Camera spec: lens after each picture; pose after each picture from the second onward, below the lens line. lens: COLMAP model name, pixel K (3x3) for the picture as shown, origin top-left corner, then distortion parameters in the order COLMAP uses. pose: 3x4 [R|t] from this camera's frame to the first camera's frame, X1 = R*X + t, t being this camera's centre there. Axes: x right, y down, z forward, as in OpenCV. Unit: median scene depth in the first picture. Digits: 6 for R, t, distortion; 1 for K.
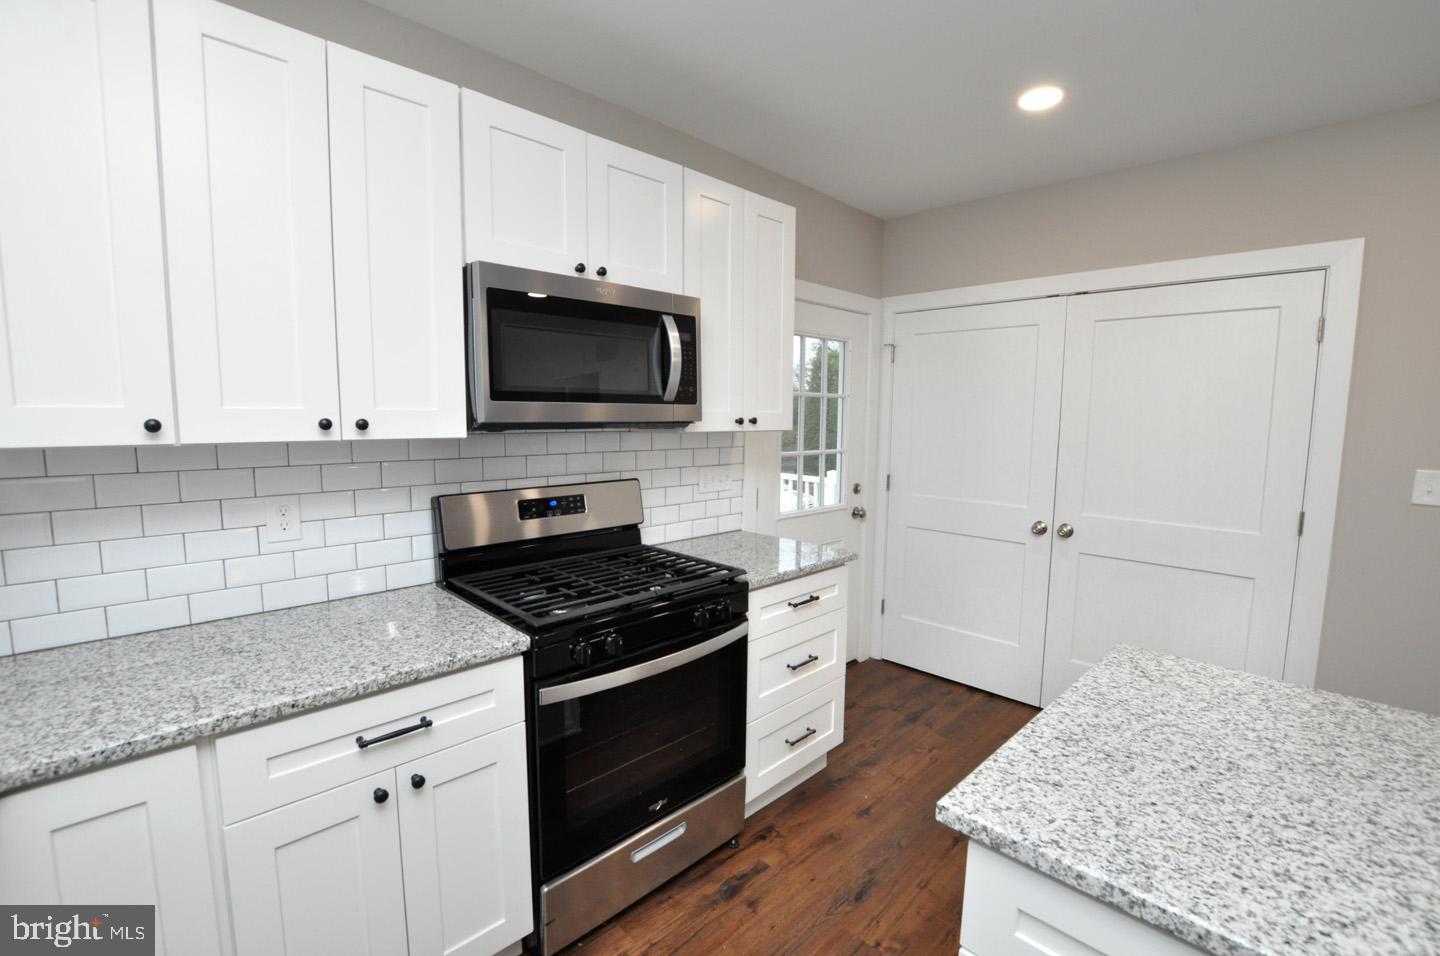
lens RADIAL K [[631.5, 0, 724.2], [0, 631.5, 479.8], [0, 0, 1]] dist [-0.033202, 0.004966]
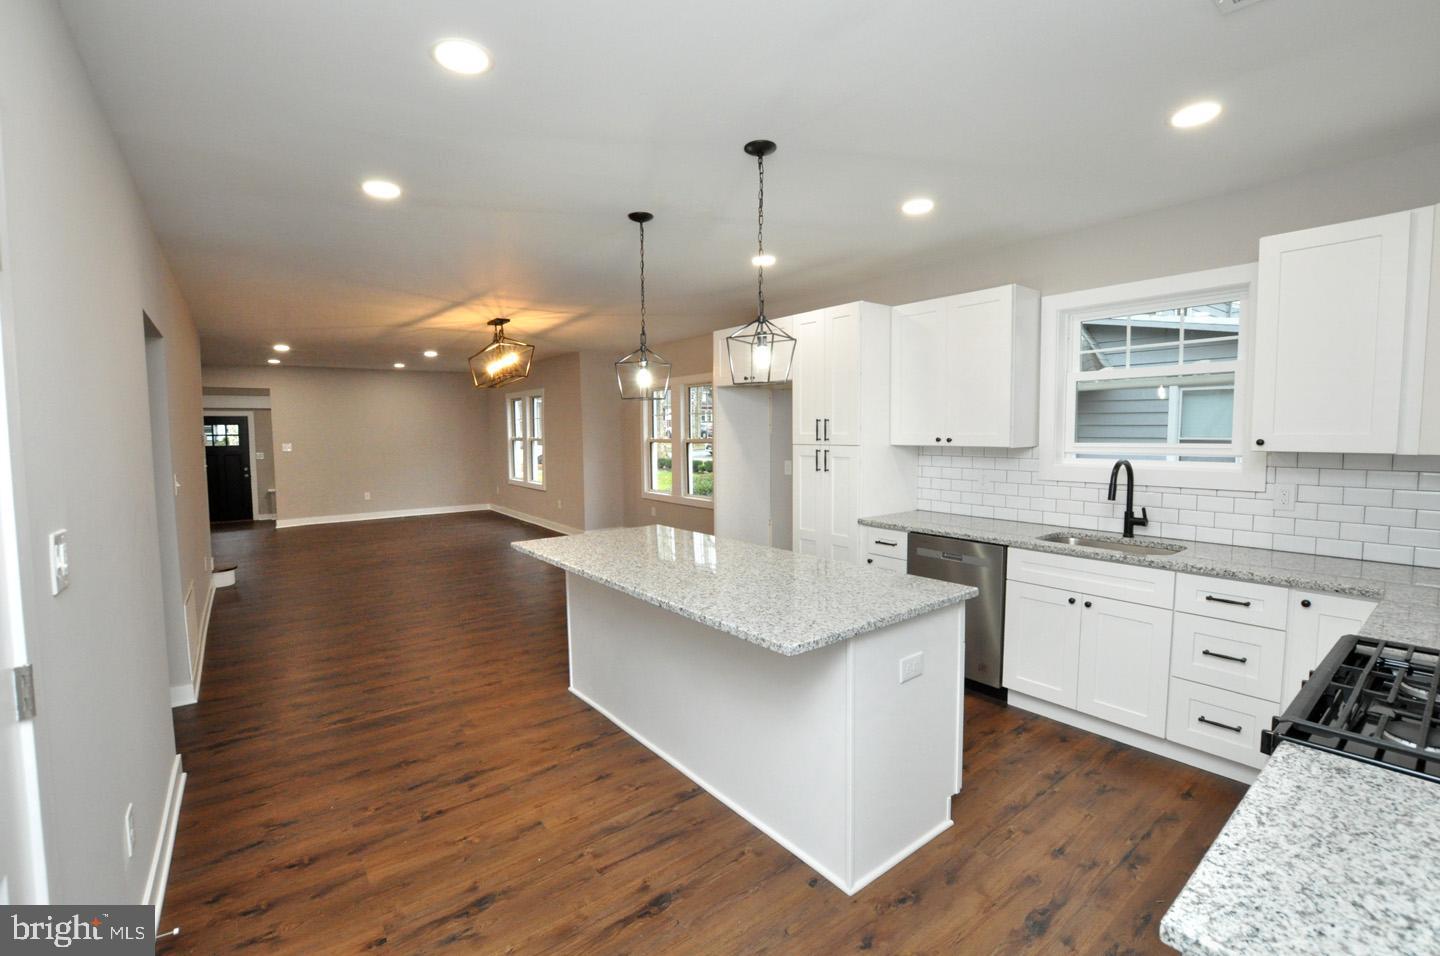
lens RADIAL K [[631.5, 0, 724.2], [0, 631.5, 479.8], [0, 0, 1]] dist [-0.033202, 0.004966]
pose [[-0.993095, -0.011877, 0.116708, 0.575343], [0.009435, 0.983552, 0.180381, -0.208409], [-0.116931, 0.180237, -0.976648, 1.885514]]
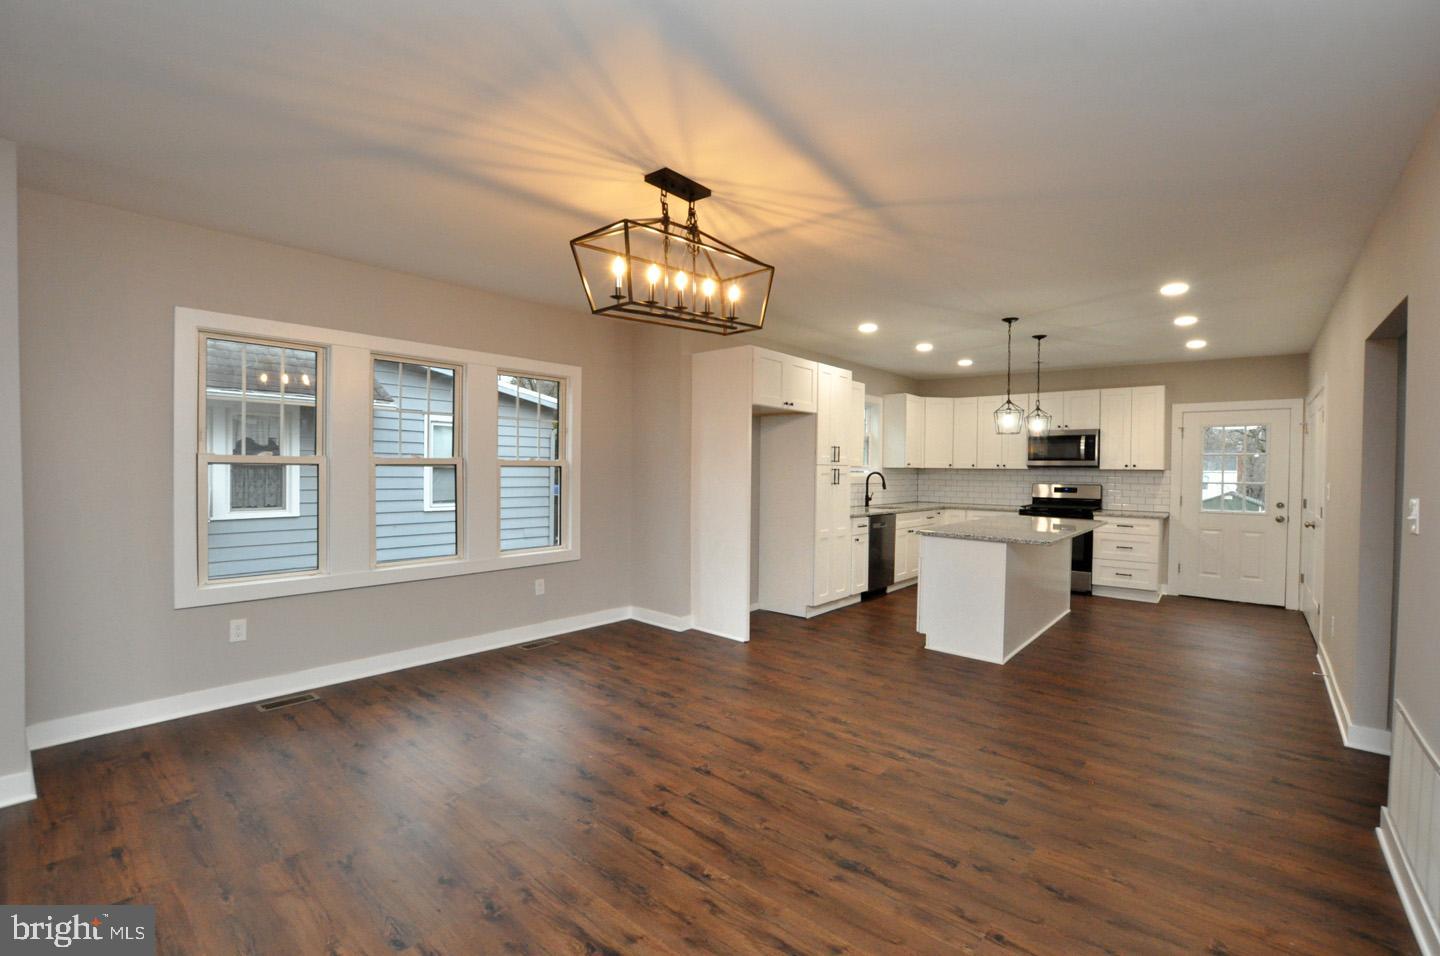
lens RADIAL K [[631.5, 0, 724.2], [0, 631.5, 479.8], [0, 0, 1]] dist [-0.033202, 0.004966]
pose [[0.089887, 0.007139, -0.995926, 3.870097], [-0.113837, 0.993494, -0.003153, 0.271693], [0.989425, 0.113656, 0.090115, -1.544411]]
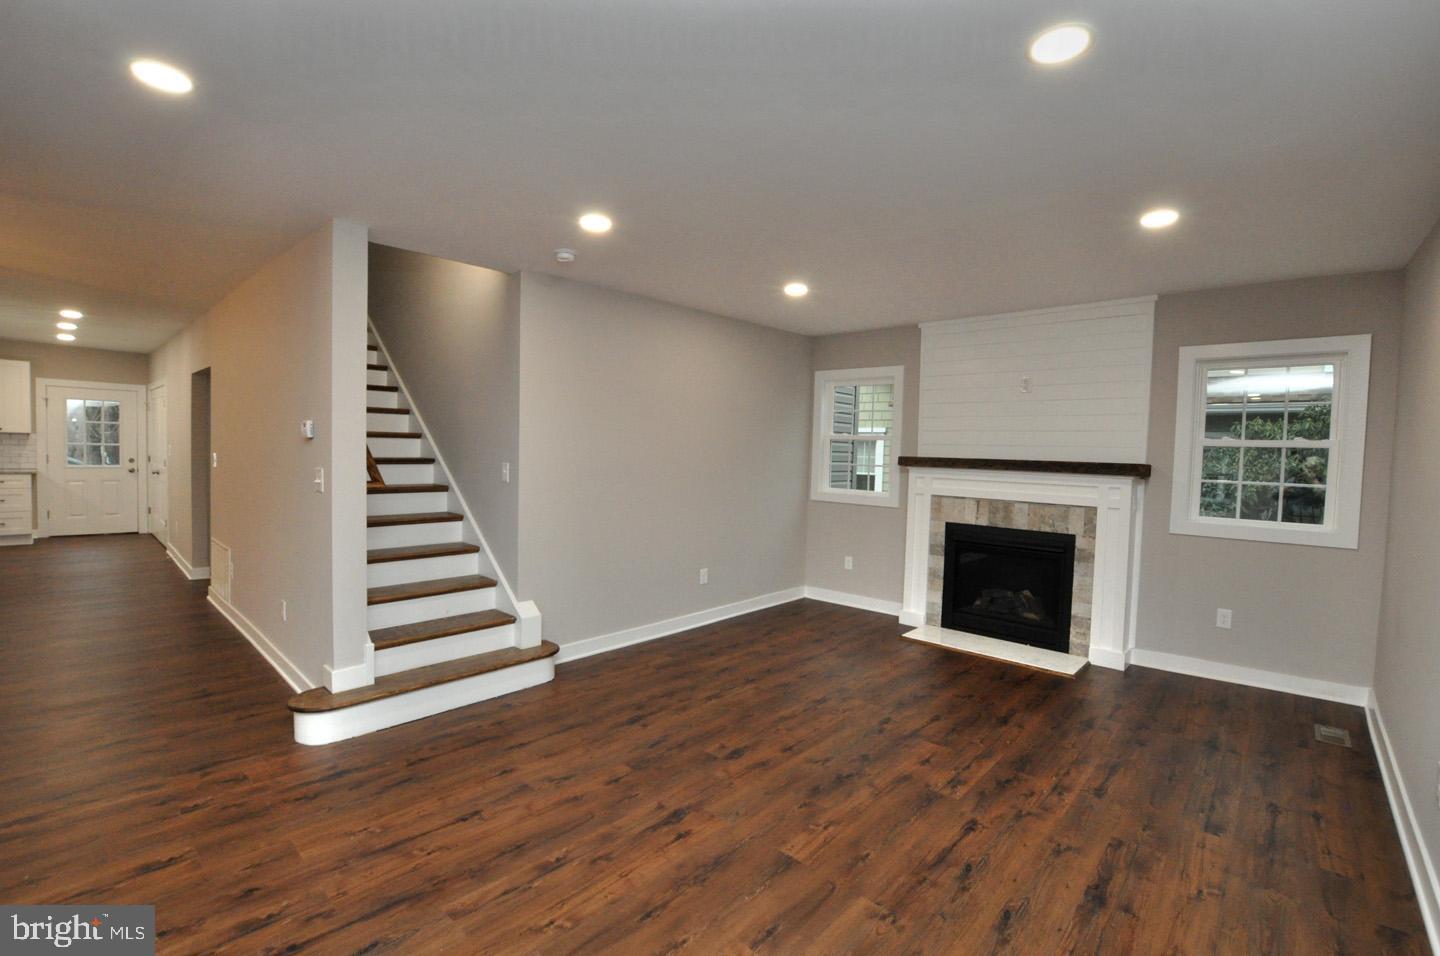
lens RADIAL K [[631.5, 0, 724.2], [0, 631.5, 479.8], [0, 0, 1]] dist [-0.033202, 0.004966]
pose [[0.998376, 0.017466, 0.054230, 5.182662], [-0.014214, 0.998111, -0.059770, 0.432963], [-0.055171, 0.058902, 0.996738, -3.307760]]
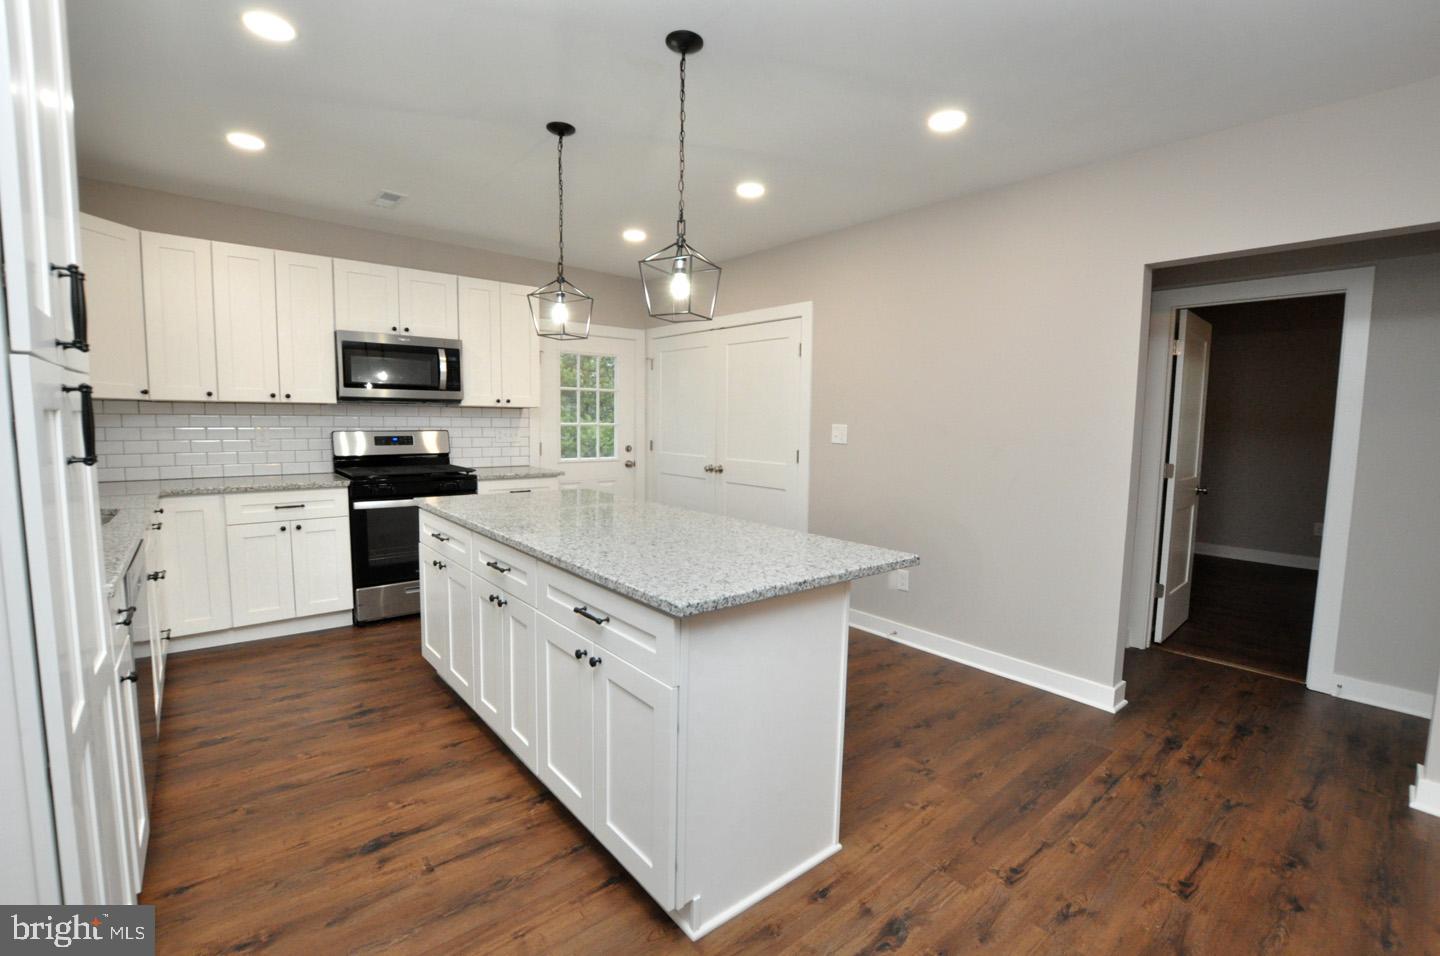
lens RADIAL K [[631.5, 0, 724.2], [0, 631.5, 479.8], [0, 0, 1]] dist [-0.033202, 0.004966]
pose [[0.997218, 0.010328, -0.073823, 1.223303], [-0.011148, 0.999881, -0.010703, 0.230133], [0.073704, 0.011496, 0.997214, -1.231457]]
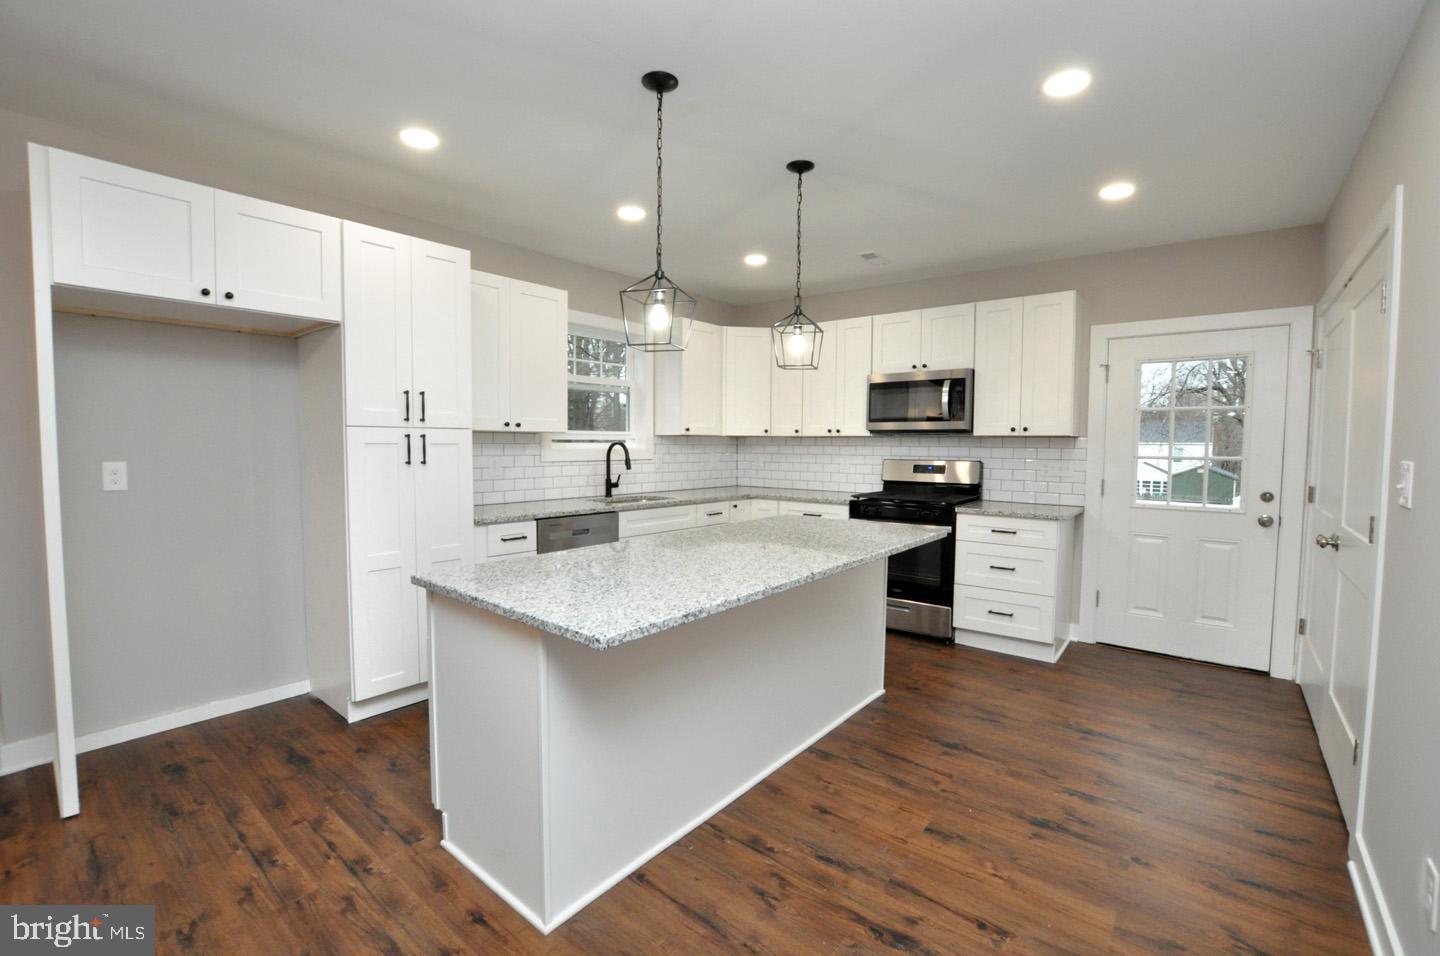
lens RADIAL K [[631.5, 0, 724.2], [0, 631.5, 479.8], [0, 0, 1]] dist [-0.033202, 0.004966]
pose [[0.113465, 0.048858, -0.992340, 2.353604], [-0.109197, 0.993353, 0.036422, 0.098606], [0.987523, 0.104228, 0.118046, 0.035549]]
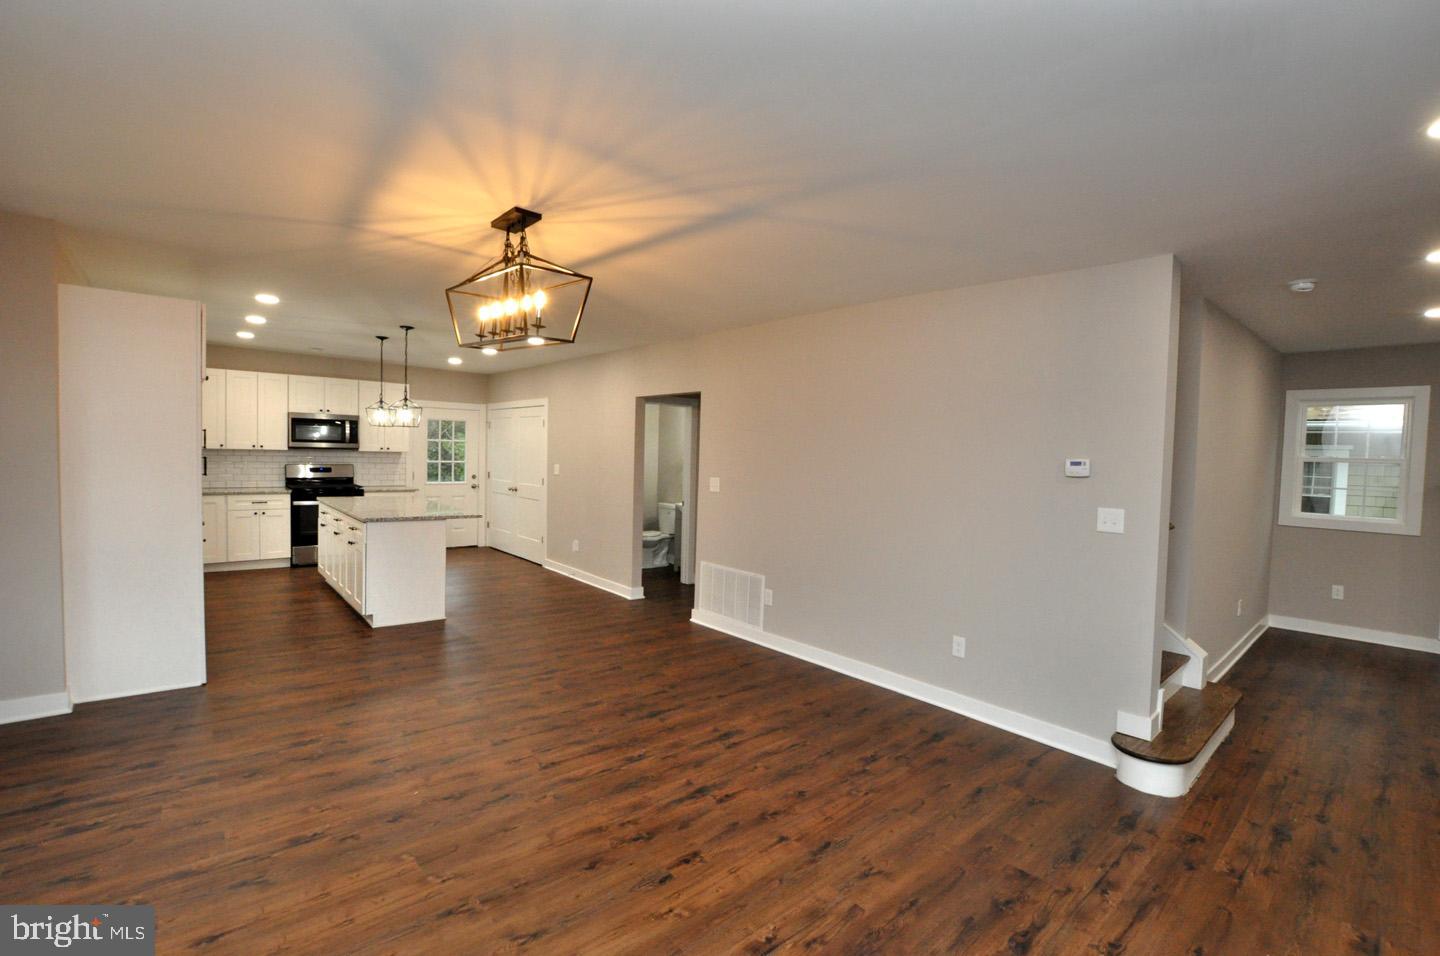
lens RADIAL K [[631.5, 0, 724.2], [0, 631.5, 479.8], [0, 0, 1]] dist [-0.033202, 0.004966]
pose [[0.998301, 0.018885, -0.055130, 2.965345], [-0.022363, 0.997753, -0.063163, 0.358038], [0.053813, 0.064289, 0.996479, -3.260532]]
